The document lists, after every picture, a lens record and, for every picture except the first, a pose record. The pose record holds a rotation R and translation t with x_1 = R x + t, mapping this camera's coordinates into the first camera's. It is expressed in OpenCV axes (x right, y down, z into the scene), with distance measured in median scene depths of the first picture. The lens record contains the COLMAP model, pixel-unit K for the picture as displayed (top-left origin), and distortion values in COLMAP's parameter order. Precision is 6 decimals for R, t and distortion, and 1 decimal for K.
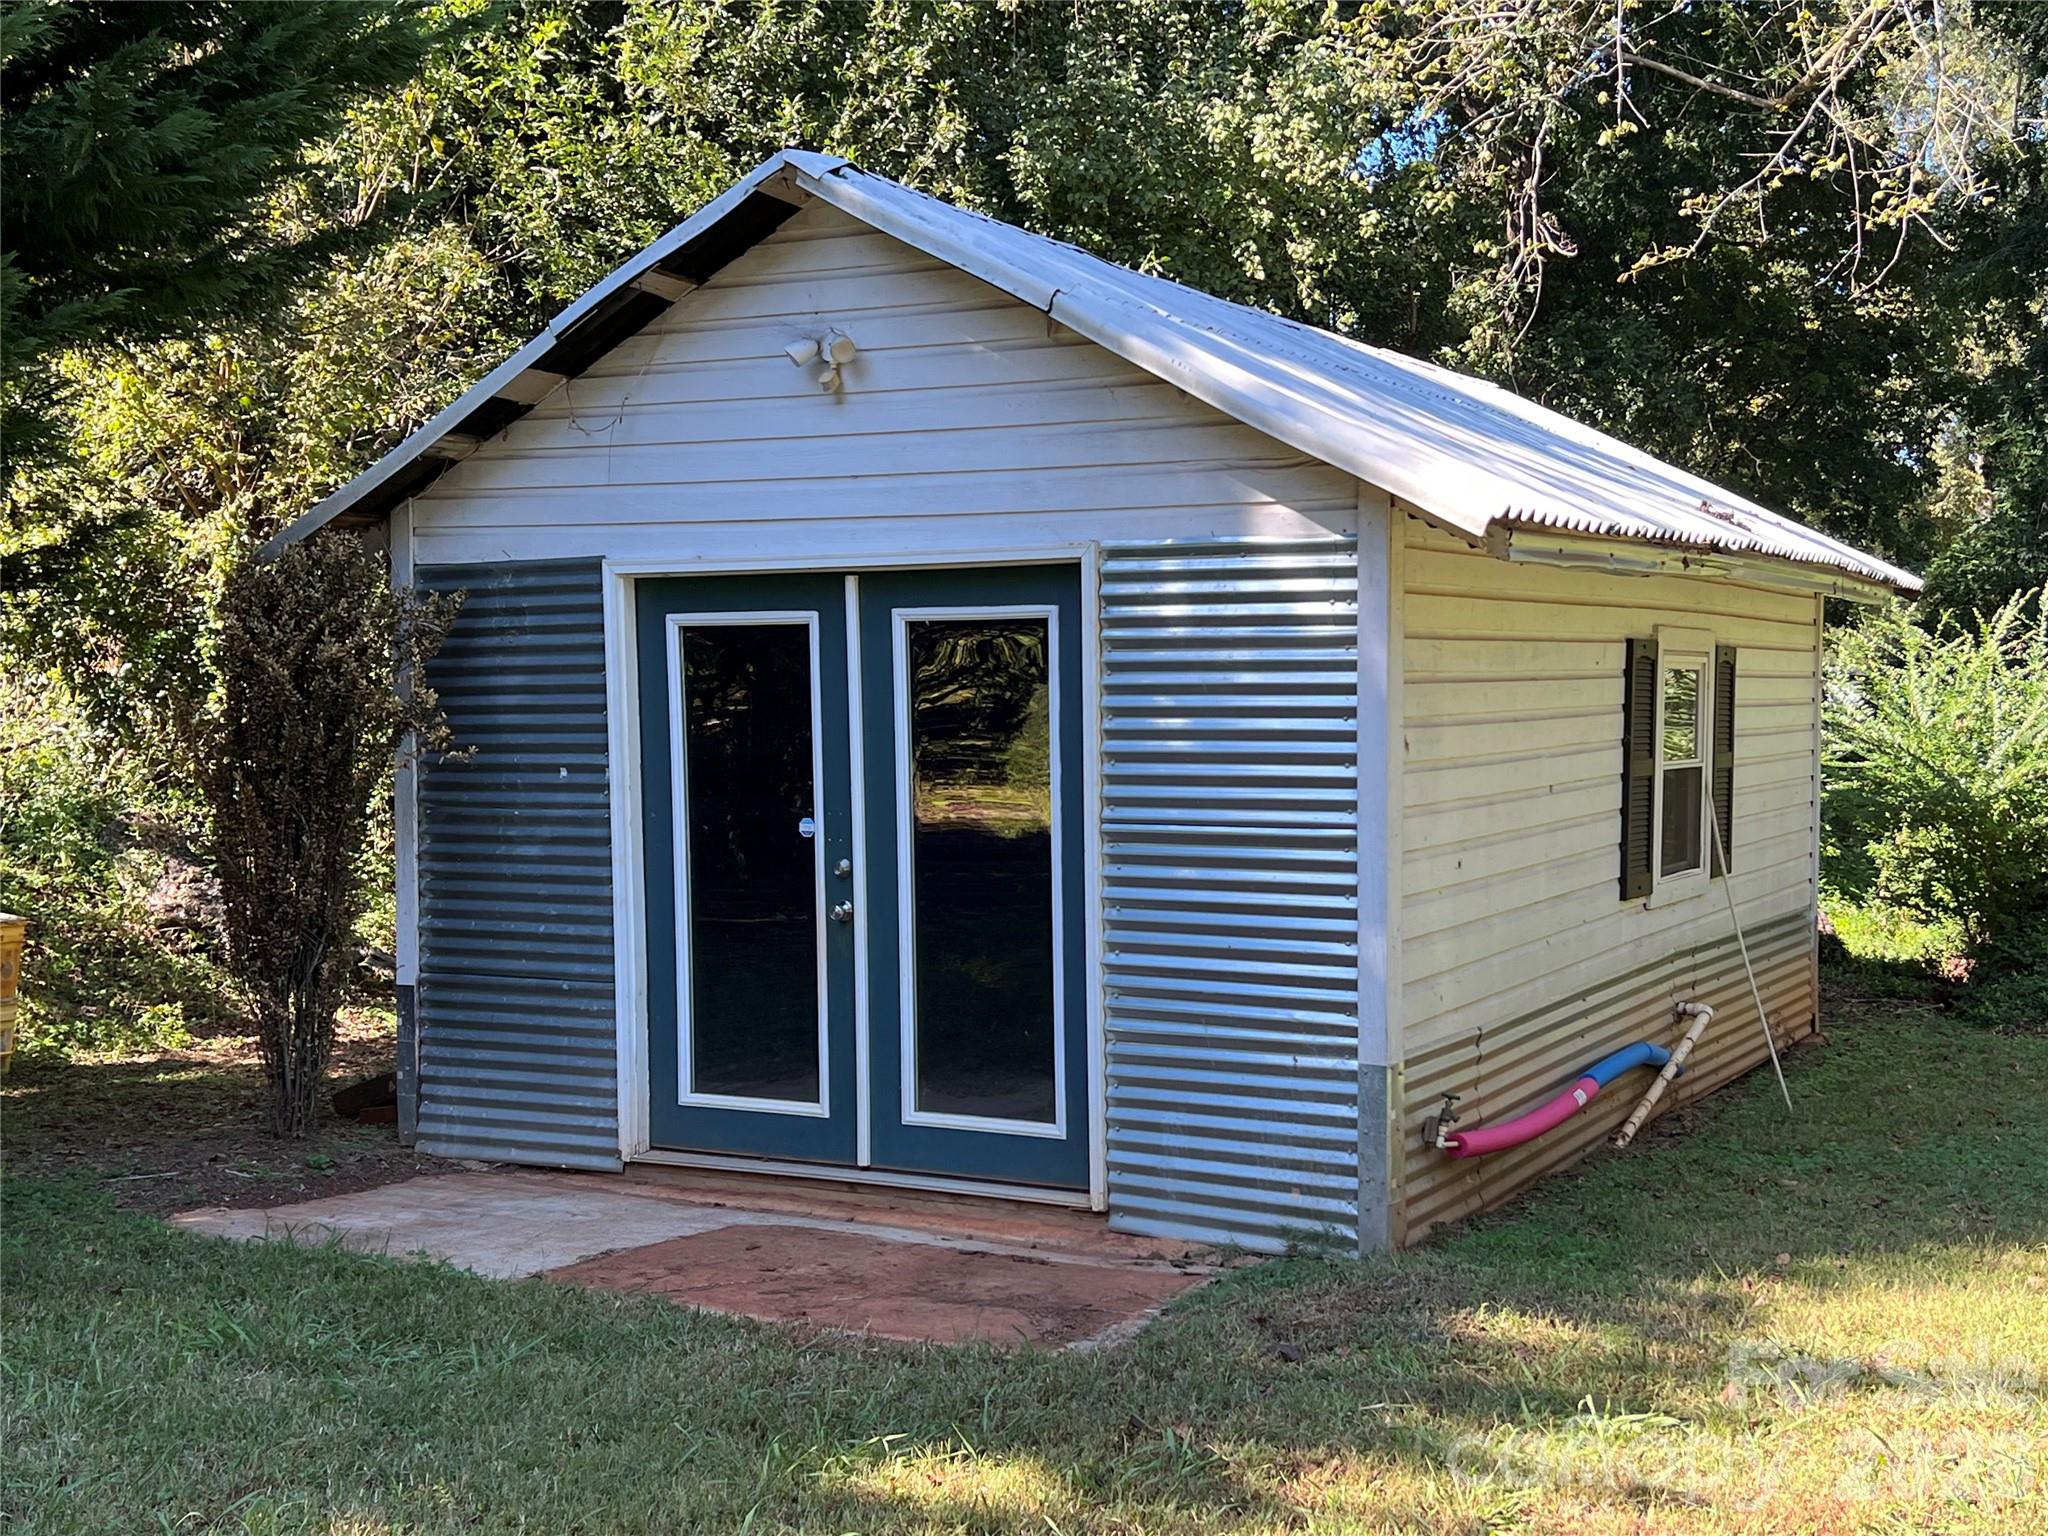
lens RADIAL K [[2397.6, 0, 1024.0], [0, 2397.6, 768.0], [0, 0, 1]] dist [0.106612, -0.031500]
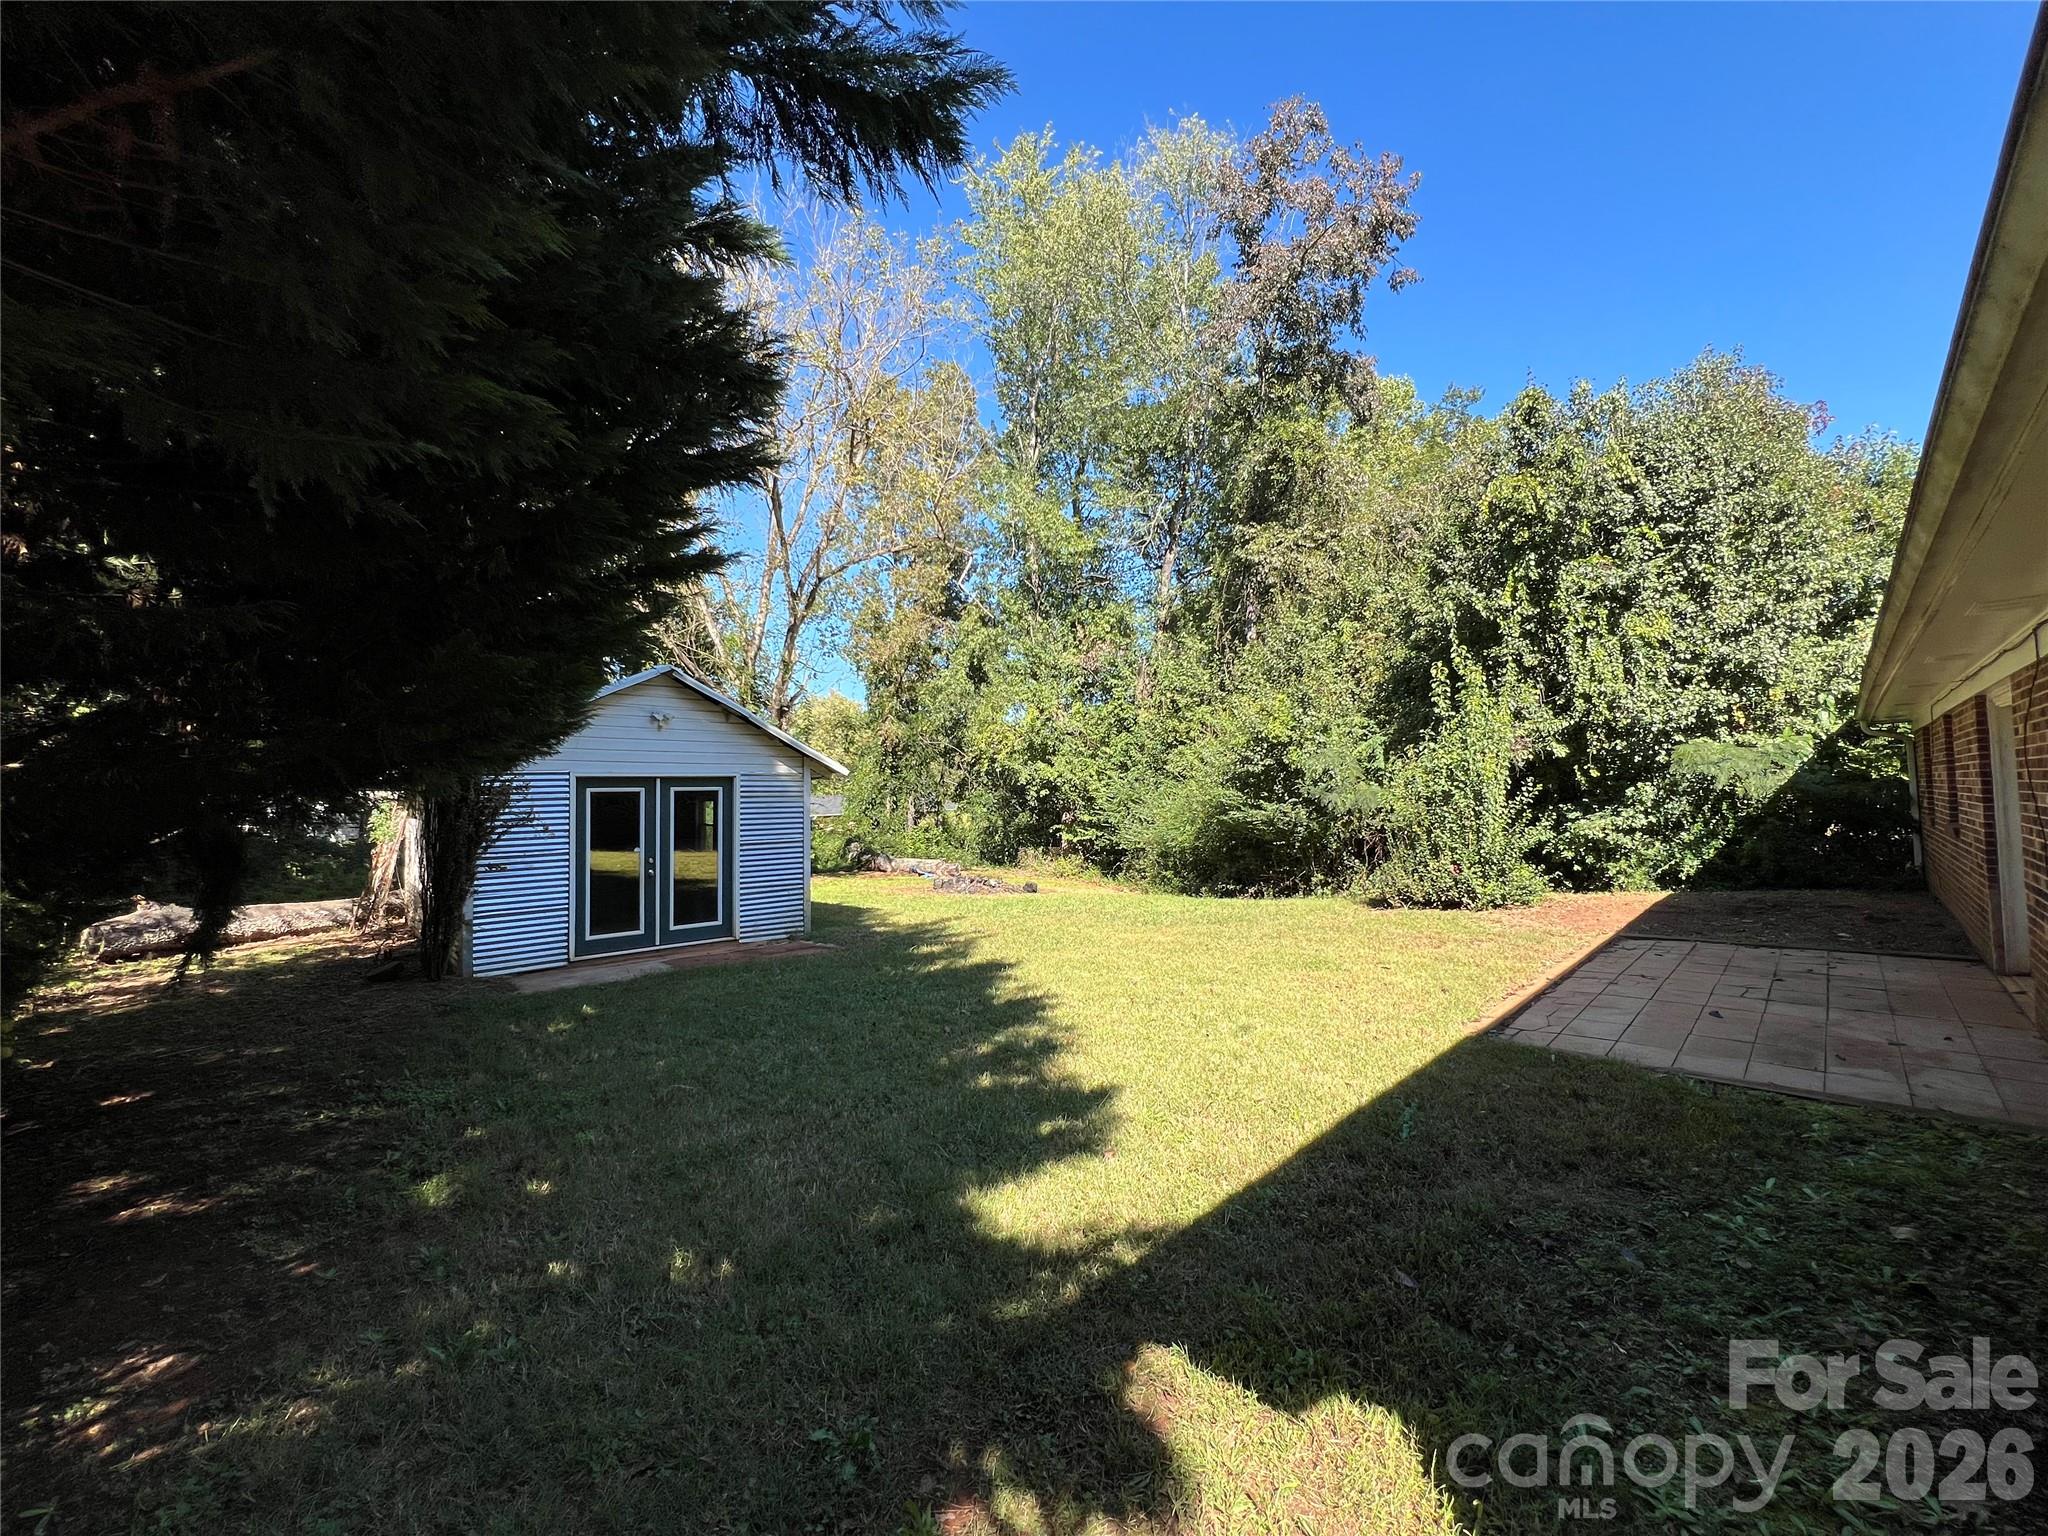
lens RADIAL K [[845.9, 0, 1024.0], [0, 845.9, 768.0], [0, 0, 1]] dist [0.000255, 0.000025]
pose [[0.355054, 0.025530, 0.934497, -1.065459], [0.042548, 0.998150, -0.043434, -0.017337], [-0.933877, 0.055183, 0.353311, 0.044125]]
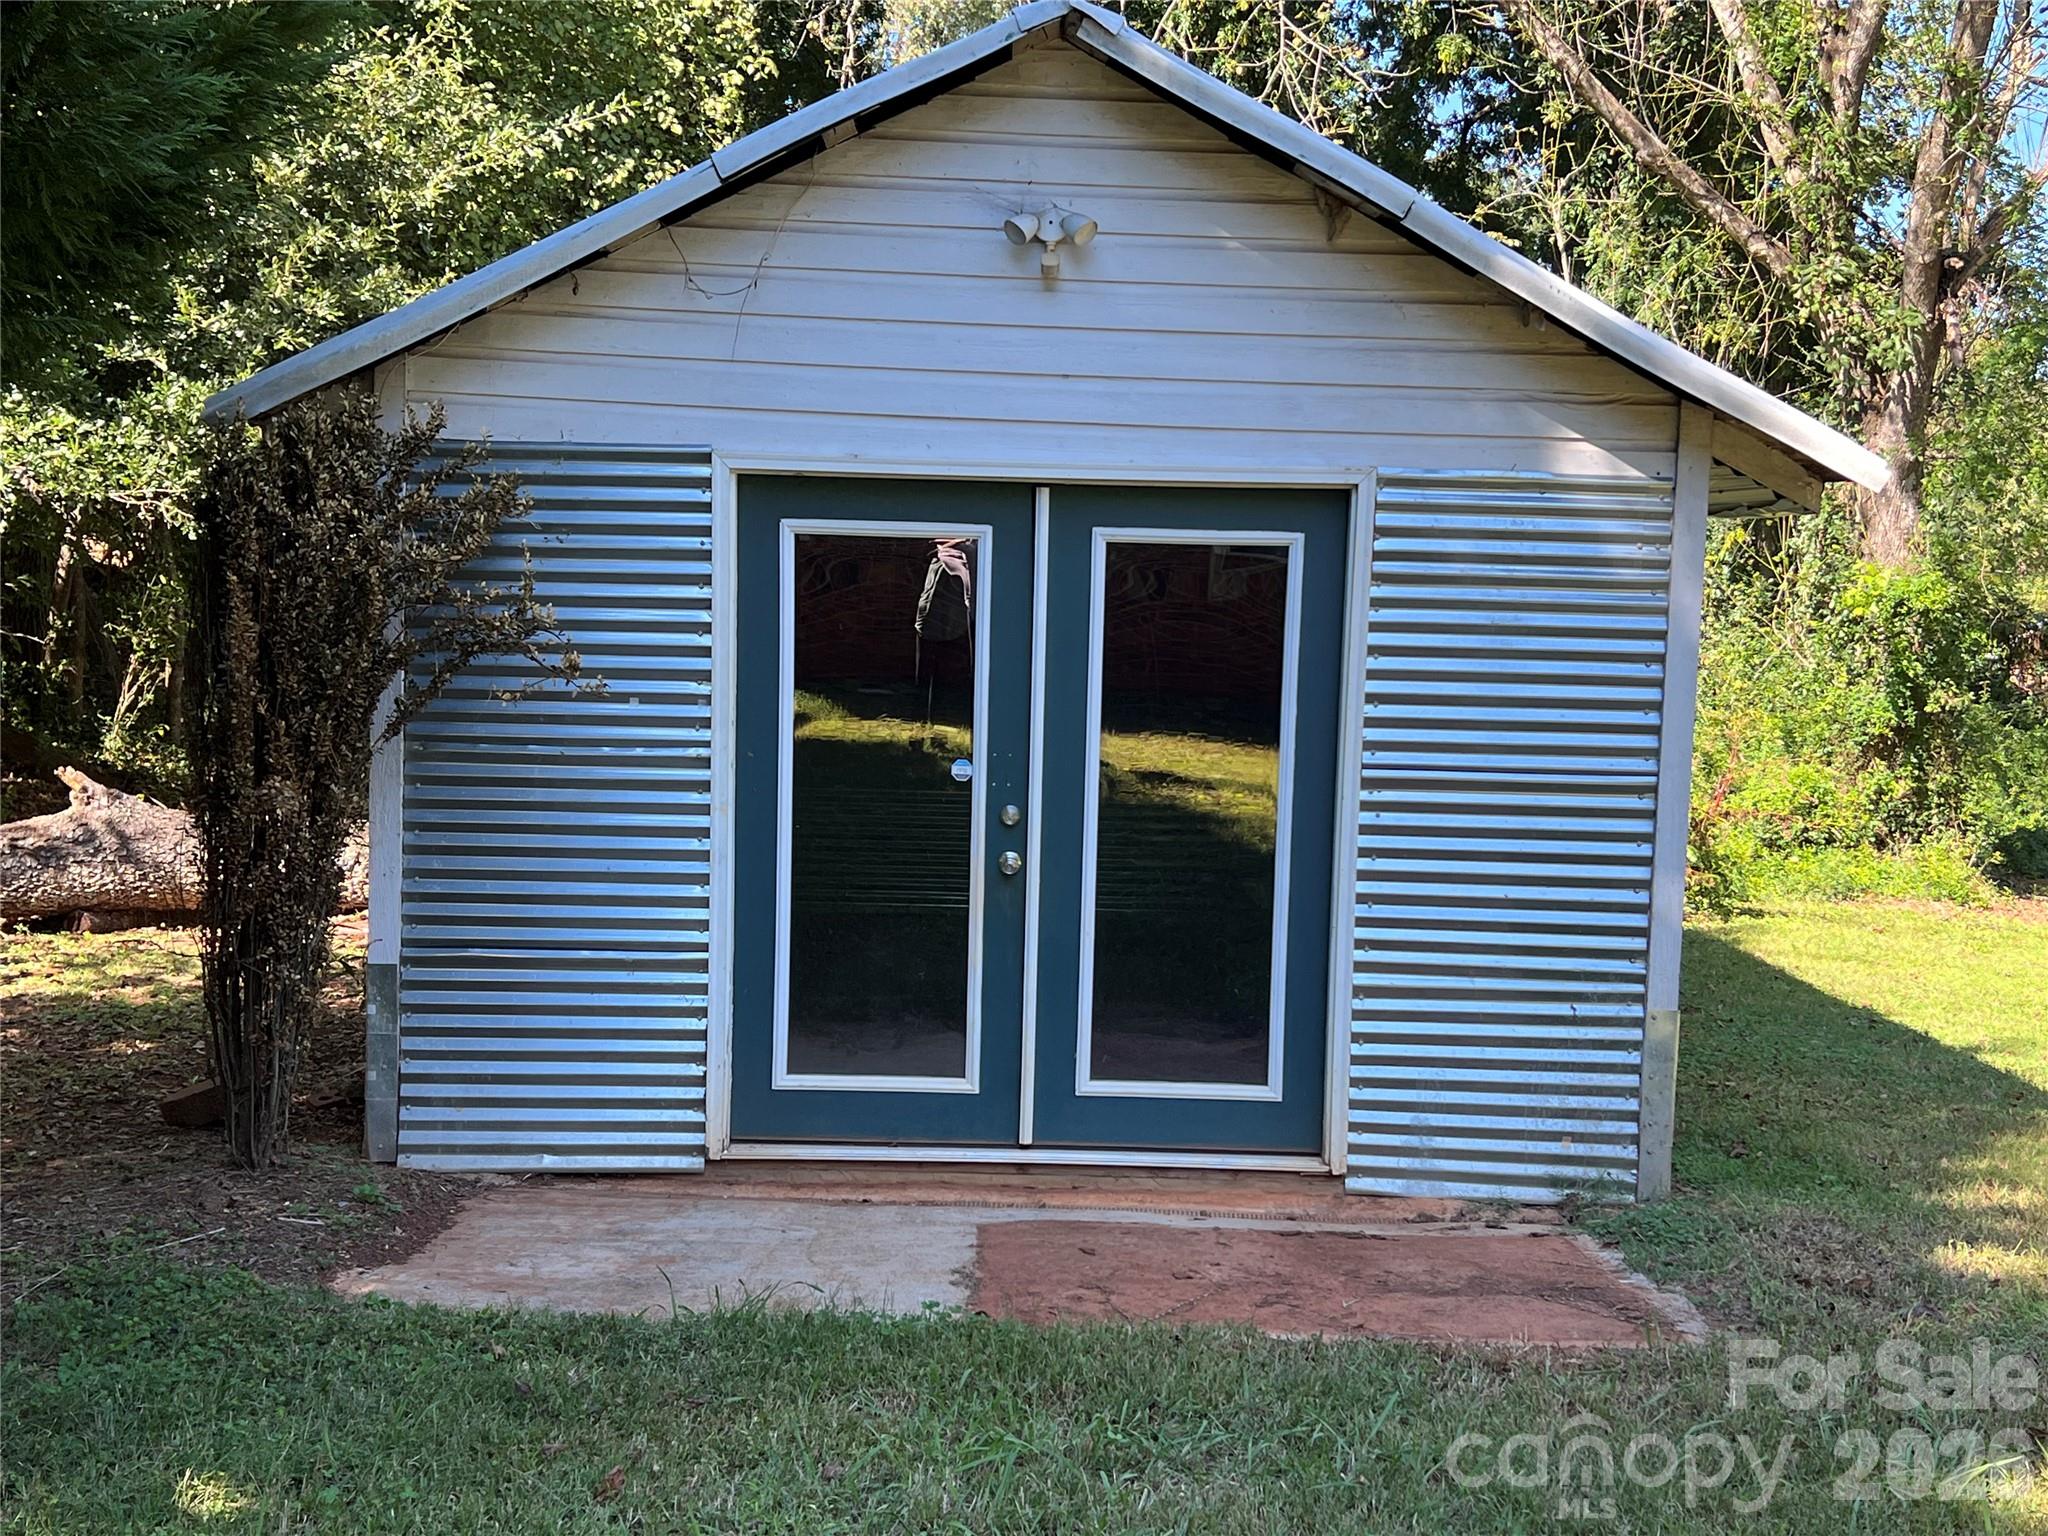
lens RADIAL K [[2417.7, 0, 1024.0], [0, 2417.7, 768.0], [0, 0, 1]] dist [0.131594, -0.021257]
pose [[0.877661, -0.011012, 0.479156, -0.512040], [-0.016104, 0.998494, 0.052445, -0.023542], [-0.479012, -0.053745, 0.876161, 0.215029]]
